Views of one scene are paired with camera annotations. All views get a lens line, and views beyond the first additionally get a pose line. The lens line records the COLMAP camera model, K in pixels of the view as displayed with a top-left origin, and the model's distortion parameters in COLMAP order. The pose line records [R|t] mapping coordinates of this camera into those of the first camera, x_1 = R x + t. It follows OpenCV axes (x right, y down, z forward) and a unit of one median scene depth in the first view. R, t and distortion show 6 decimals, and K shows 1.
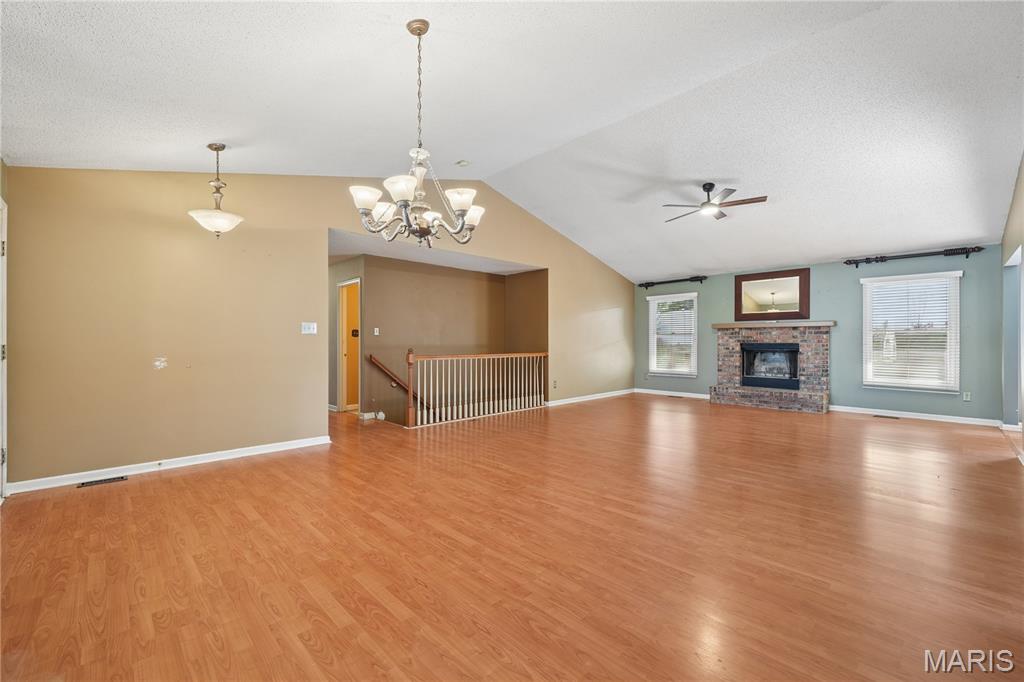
lens RADIAL K [[421.8, 0, 515.6], [0, 421.8, 340.5], [0, 0, 1]] dist [0.007804, 0.000158]
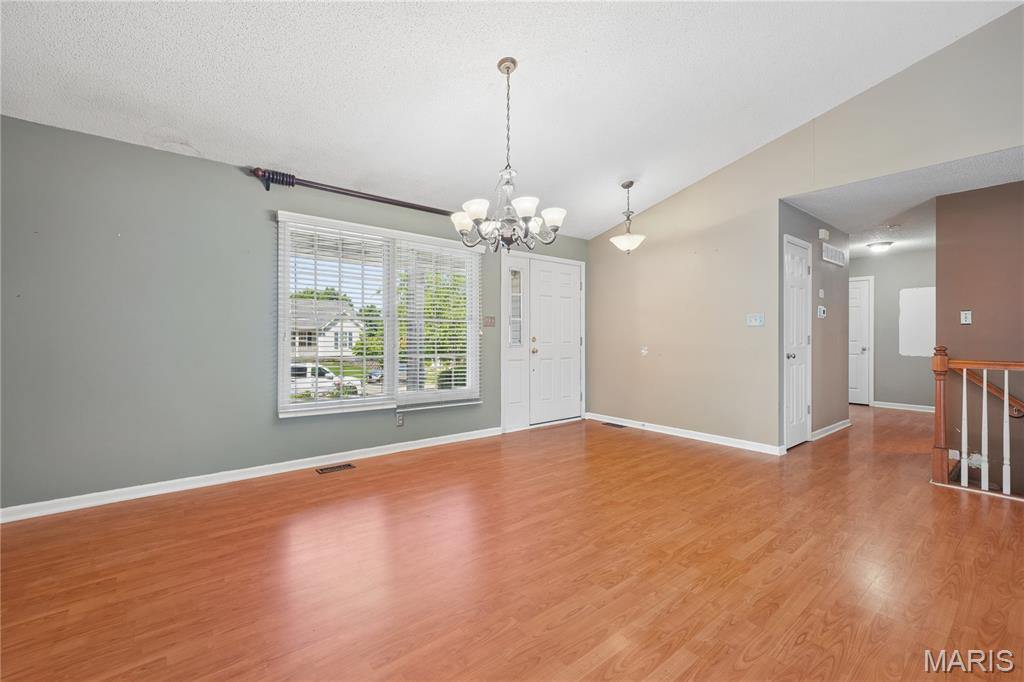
lens RADIAL K [[456.4, 0, 528.2], [0, 456.4, 340.6], [0, 0, 1]] dist [0.003411, 0.000327]
pose [[-0.092726, 0.009784, -0.995644, 0.717551], [0.003152, 0.999950, 0.009532, 0.004290], [0.995687, -0.002254, -0.092752, 0.829039]]
